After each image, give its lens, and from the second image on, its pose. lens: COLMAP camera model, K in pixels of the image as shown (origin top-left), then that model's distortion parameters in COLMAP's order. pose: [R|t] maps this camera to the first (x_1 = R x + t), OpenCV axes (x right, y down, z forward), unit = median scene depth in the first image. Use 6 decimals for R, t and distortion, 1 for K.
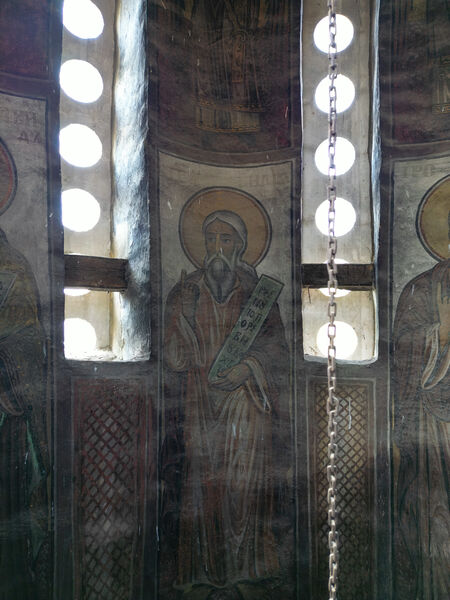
lens RADIAL K [[421.8, 0, 224.3], [0, 421.8, 301.1], [0, 0, 1]] dist [0.062404, -0.055043]
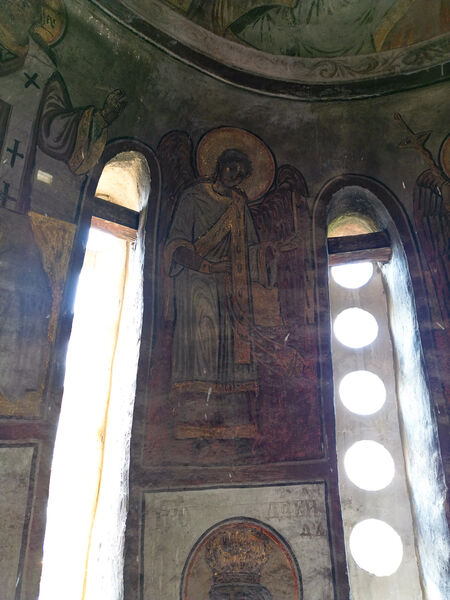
lens RADIAL K [[421.8, 0, 224.3], [0, 421.8, 301.1], [0, 0, 1]] dist [0.062404, -0.055043]
pose [[0.765282, -0.218387, -0.605517, 0.061907], [0.010109, 0.944650, -0.327923, -0.466093], [0.643616, 0.244832, 0.725132, 0.067183]]
